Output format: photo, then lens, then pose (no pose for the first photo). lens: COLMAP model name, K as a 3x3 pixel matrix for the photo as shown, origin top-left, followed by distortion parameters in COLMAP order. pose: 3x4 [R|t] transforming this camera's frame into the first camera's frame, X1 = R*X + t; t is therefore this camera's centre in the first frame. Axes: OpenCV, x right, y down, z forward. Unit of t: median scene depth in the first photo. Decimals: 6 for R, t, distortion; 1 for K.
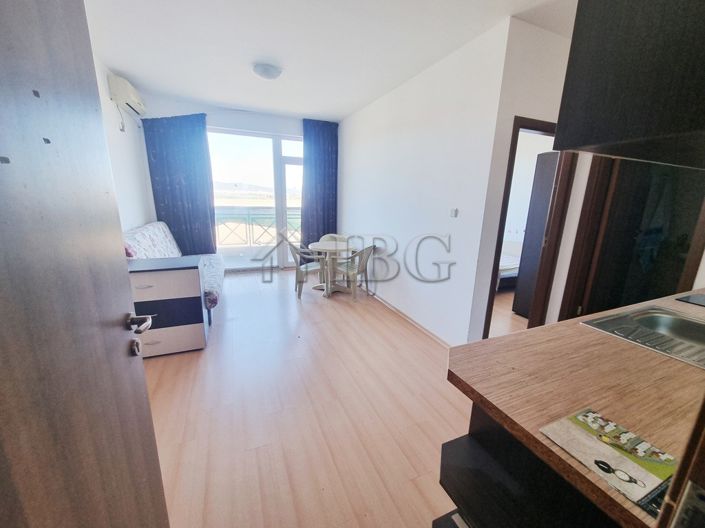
lens RADIAL K [[285.4, 0, 354.2], [0, 285.4, 265.5], [0, 0, 1]] dist [0.002116, -0.000739]
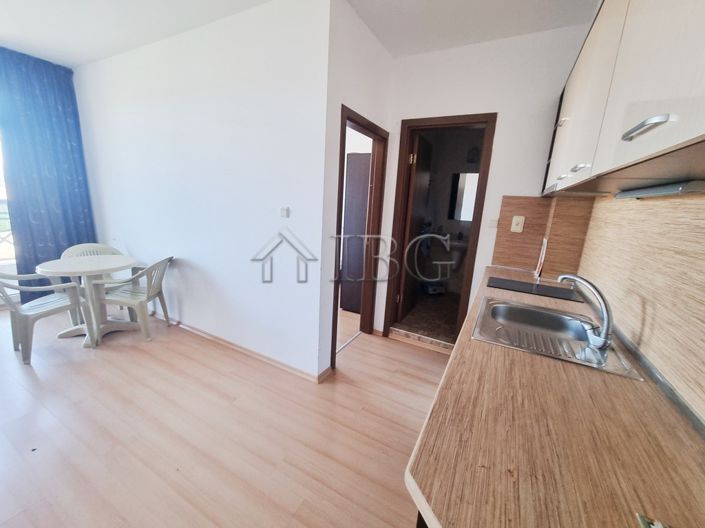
lens RADIAL K [[285.4, 0, 354.2], [0, 285.4, 265.5], [0, 0, 1]] dist [0.002116, -0.000739]
pose [[0.782329, -0.122134, 0.610774, -0.008056], [0.113268, 0.992133, 0.053311, -0.033820], [-0.612480, 0.027475, 0.790008, 0.147937]]
